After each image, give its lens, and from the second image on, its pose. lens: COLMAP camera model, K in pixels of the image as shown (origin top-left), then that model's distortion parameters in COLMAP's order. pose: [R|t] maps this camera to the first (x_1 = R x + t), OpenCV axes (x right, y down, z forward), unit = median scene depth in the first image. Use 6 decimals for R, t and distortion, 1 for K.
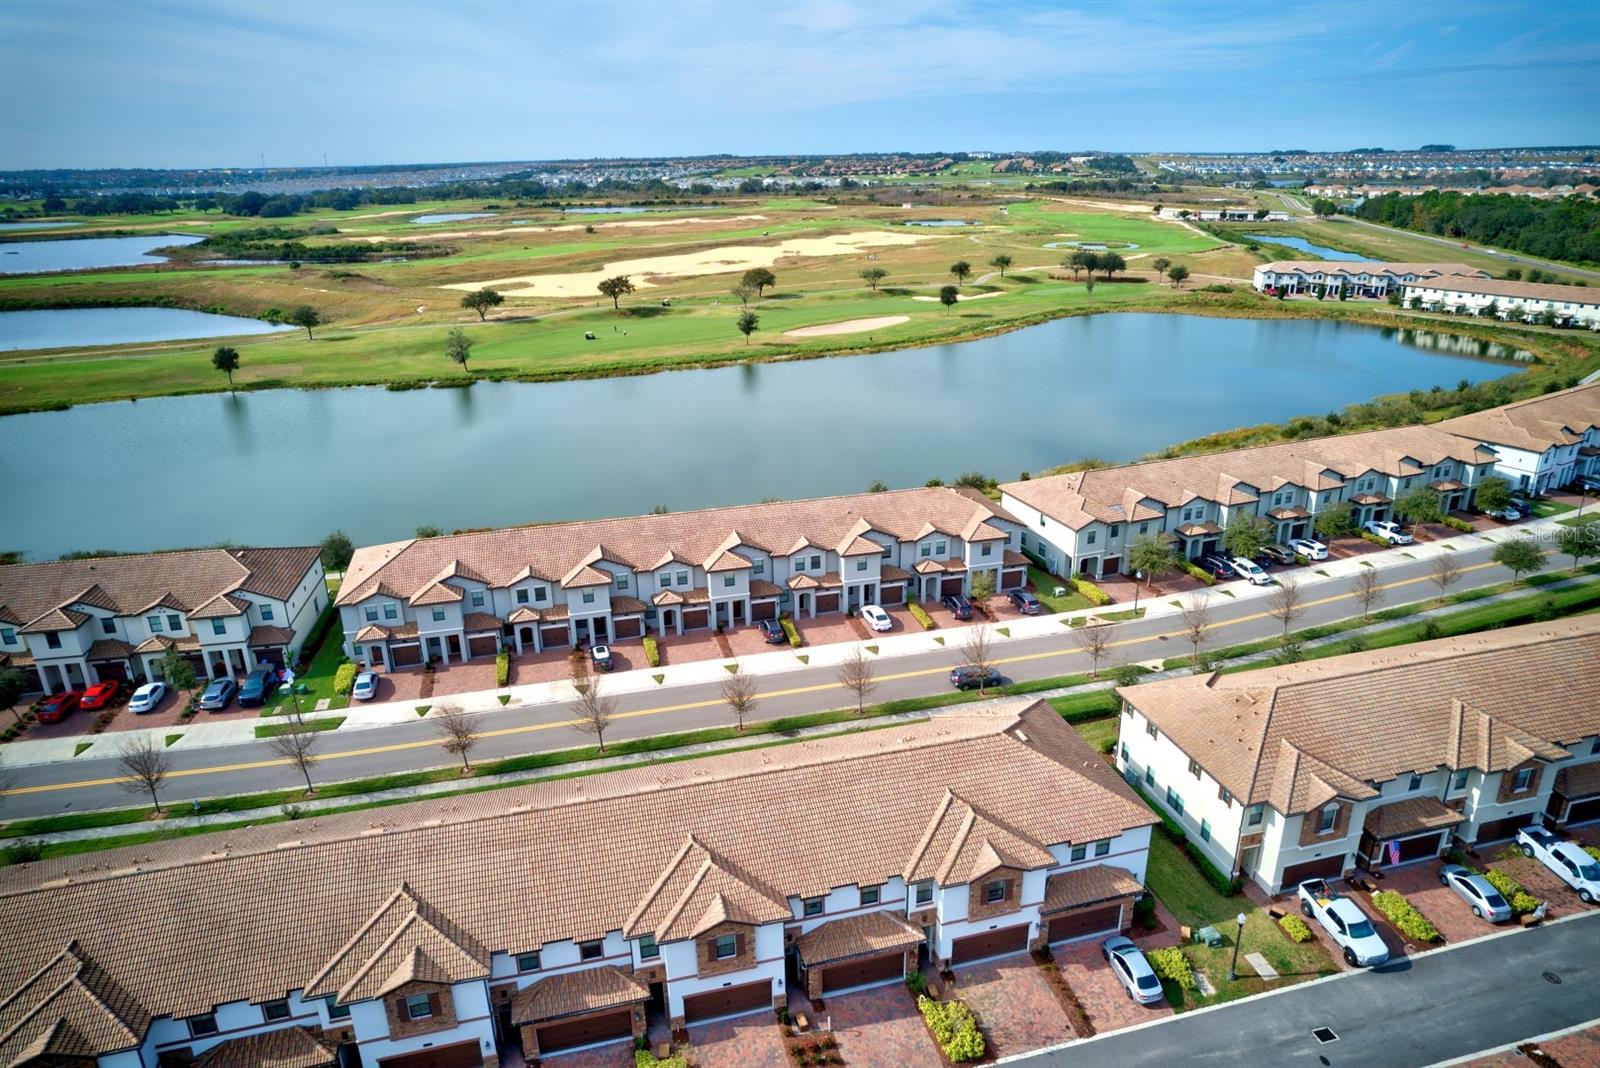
lens RADIAL K [[1030.2, 0, 812.4], [0, 1030.2, 533.0], [0, 0, 1]] dist [-0.083240, 0.073777]
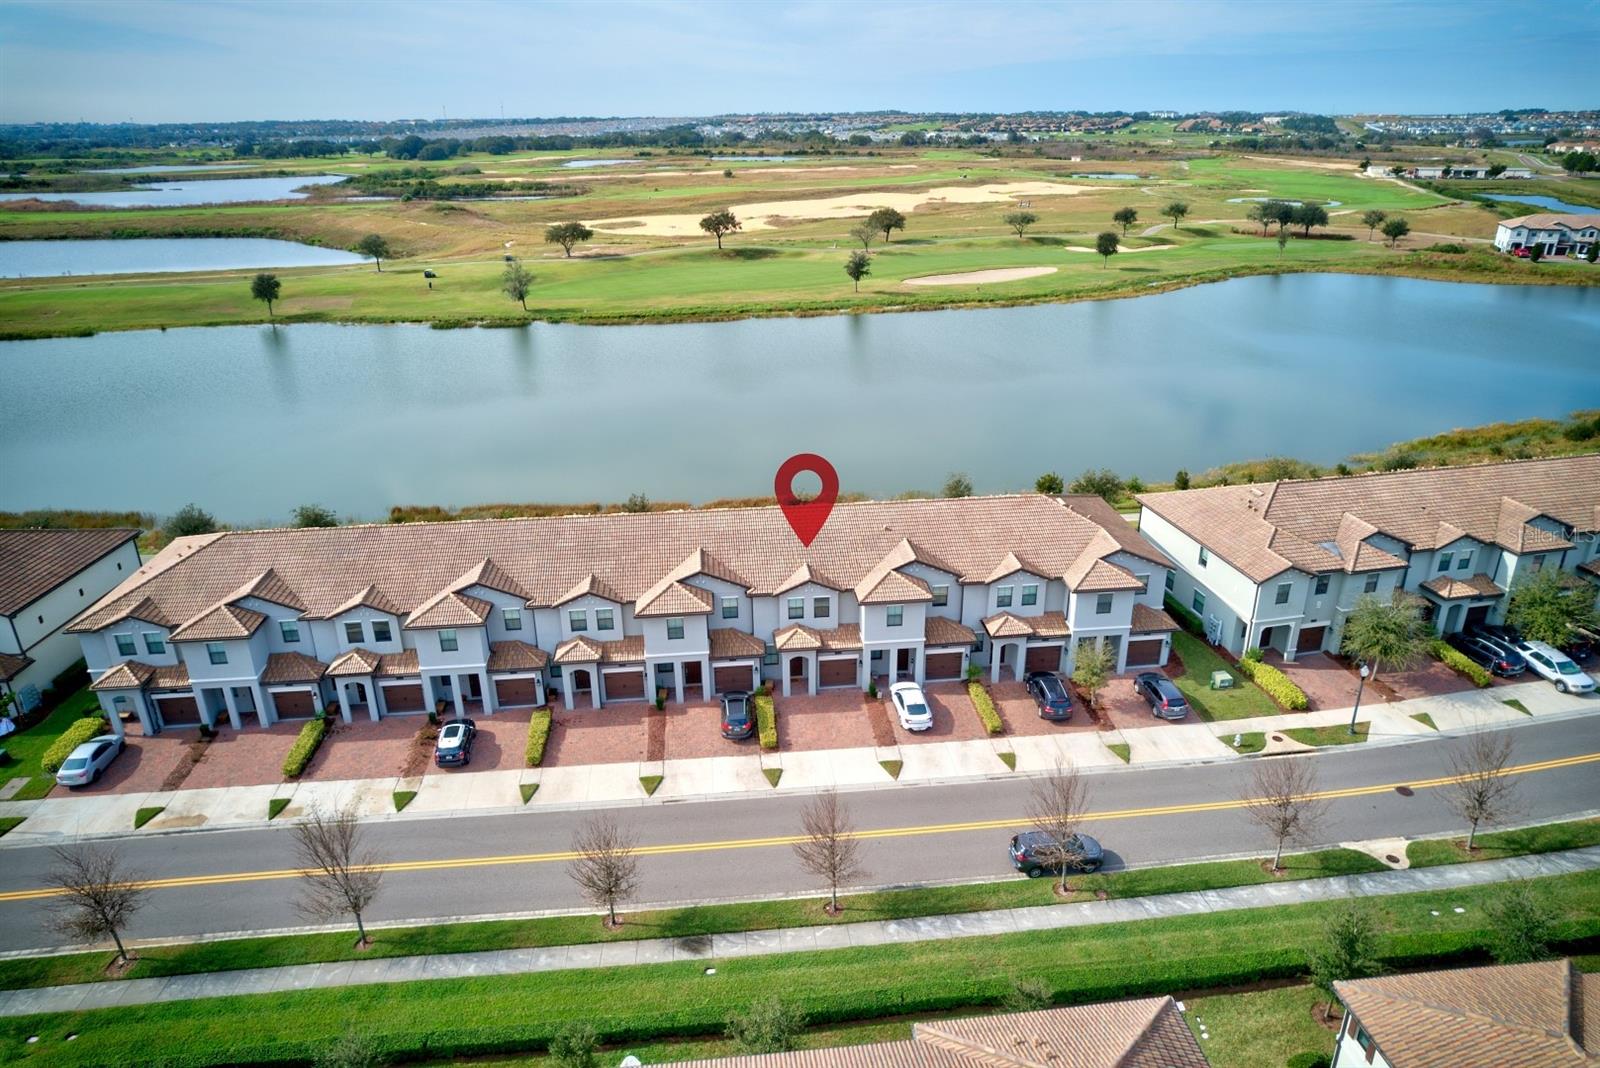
lens RADIAL K [[1030.2, 0, 810.3], [0, 1030.2, 532.6], [0, 0, 1]] dist [-0.083240, 0.073777]
pose [[0.987308, 0.065554, -0.144656, 0.041013], [-0.060540, 0.997411, 0.038803, -0.020062], [0.146825, -0.029554, 0.988721, 0.186295]]
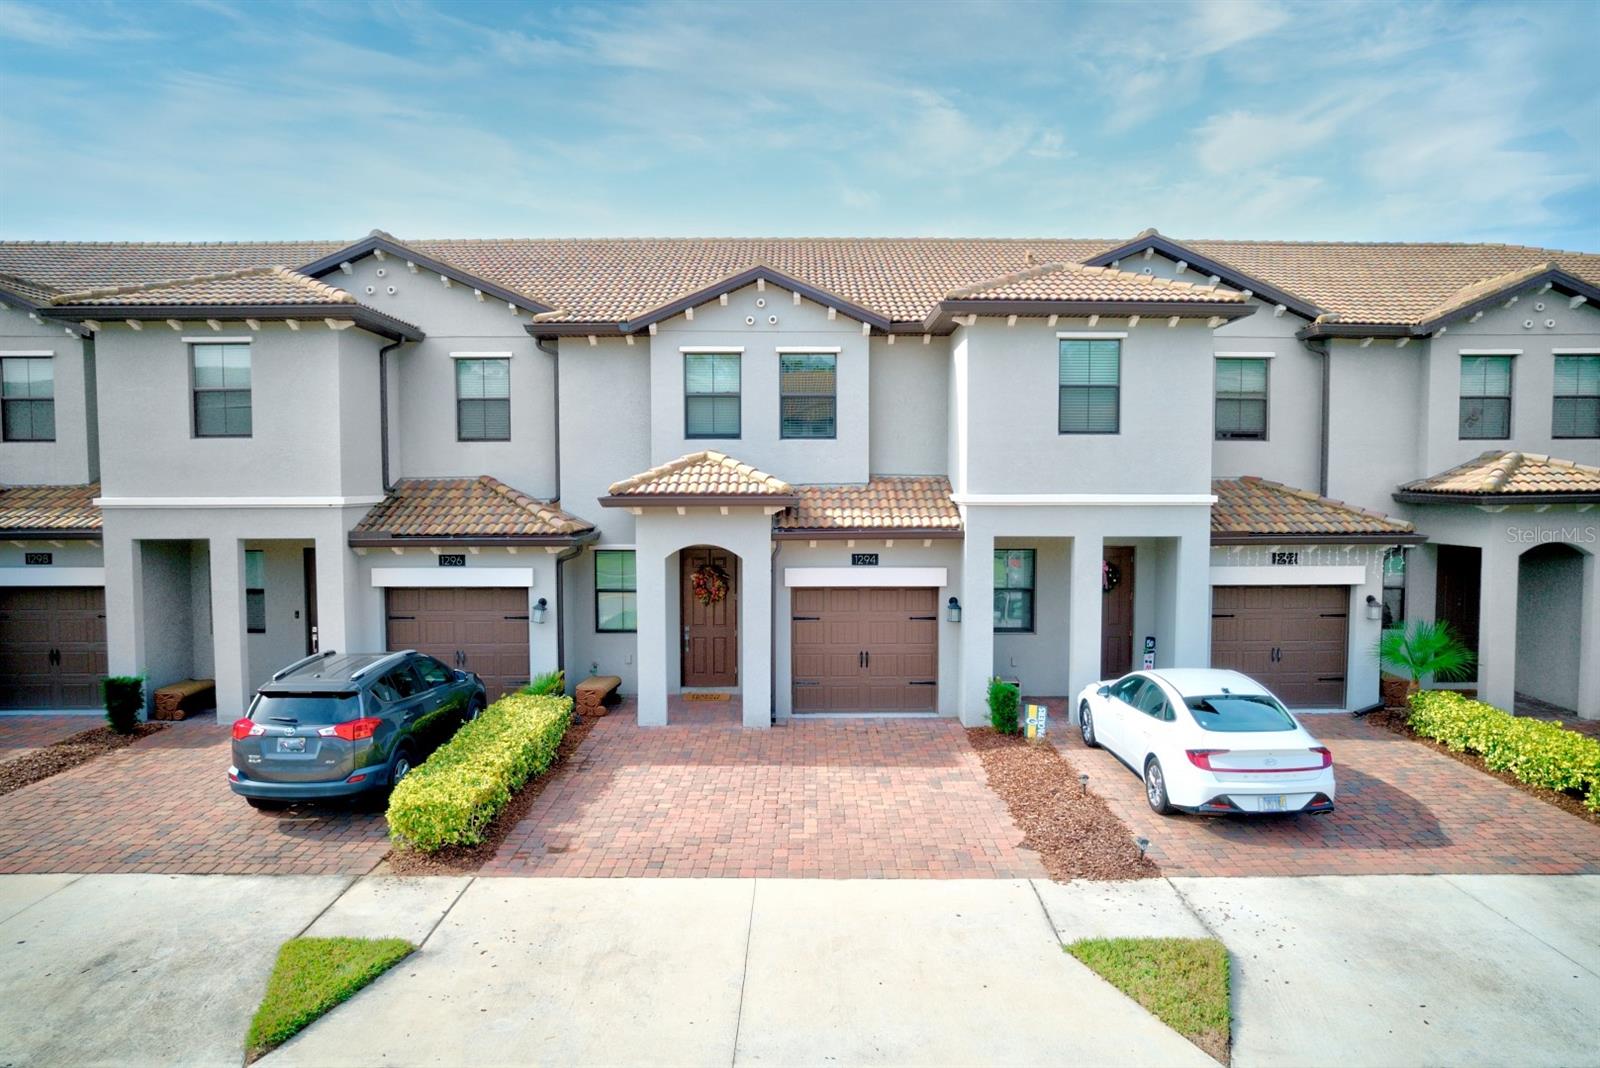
lens RADIAL K [[1030.2, 0, 815.1], [0, 1030.2, 563.6], [0, 0, 1]] dist [-0.083240, 0.073777]
pose [[0.965733, 0.029957, -0.257804, 0.023675], [-0.099655, 0.959975, -0.261757, 0.048316], [0.239644, 0.278478, 0.930065, 0.416460]]
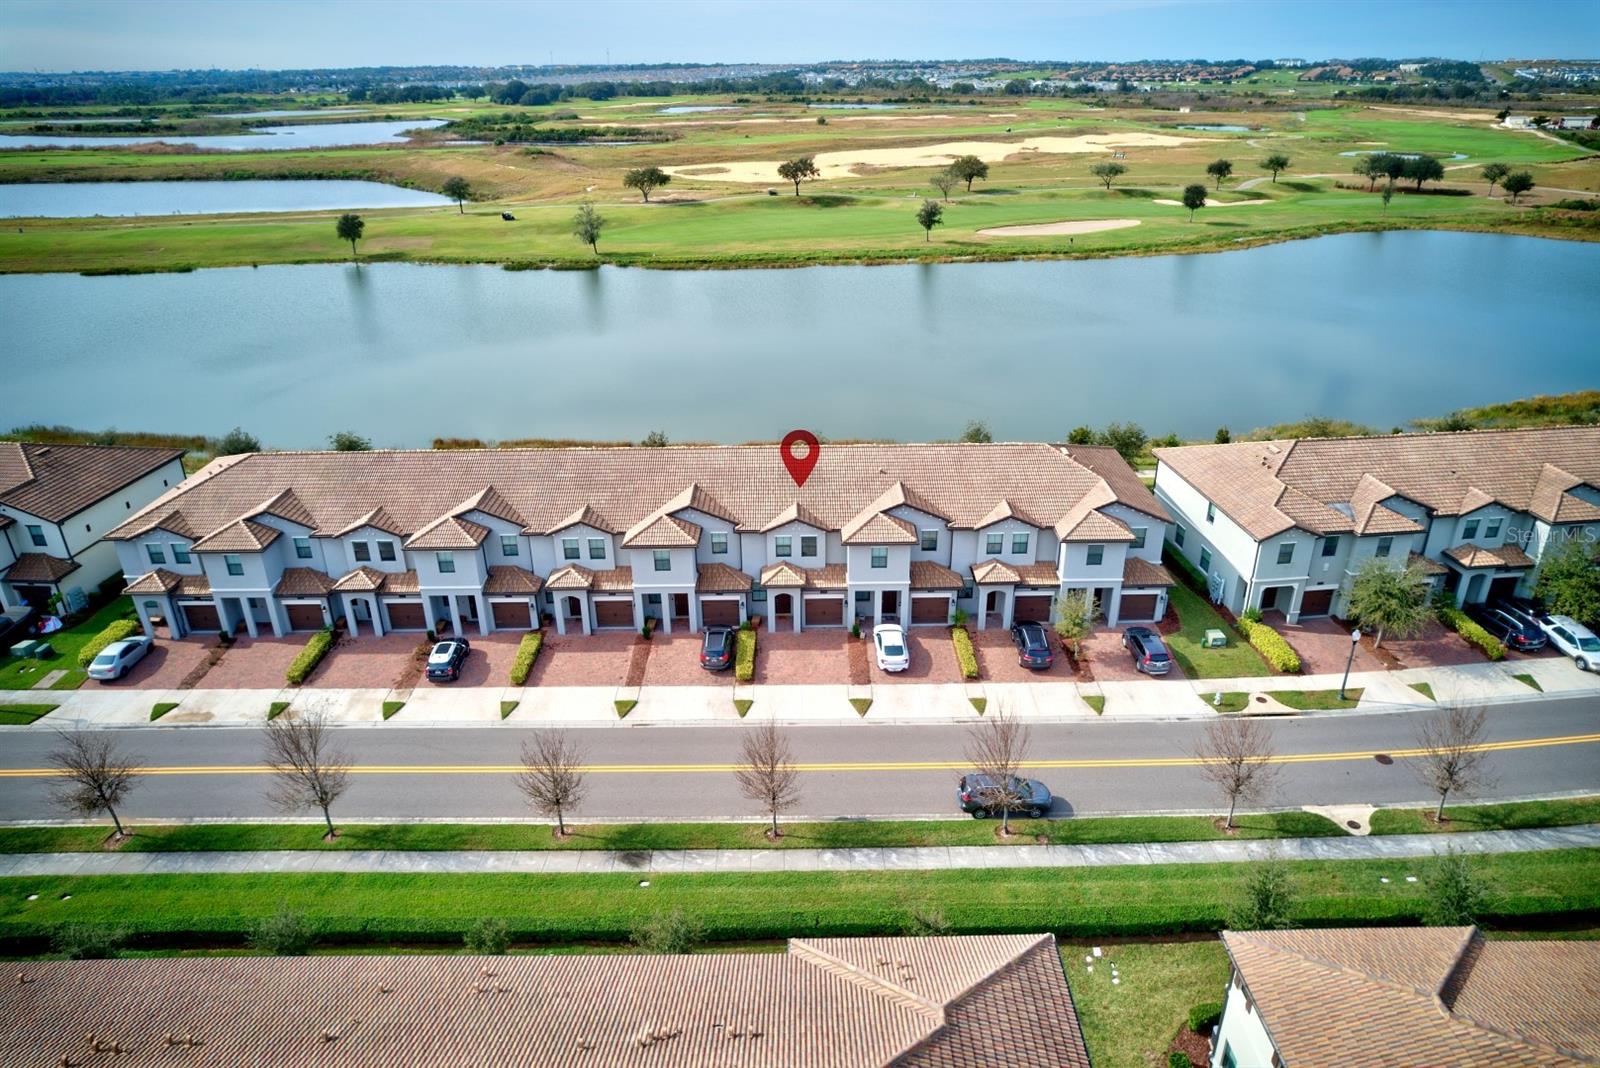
lens RADIAL K [[1030.2, 0, 810.1], [0, 1030.2, 532.4], [0, 0, 1]] dist [-0.083240, 0.073777]
pose [[0.967255, 0.112059, -0.227729, 0.071841], [-0.093755, 0.991546, 0.089699, -0.018074], [0.235855, -0.065411, 0.969584, 0.189352]]
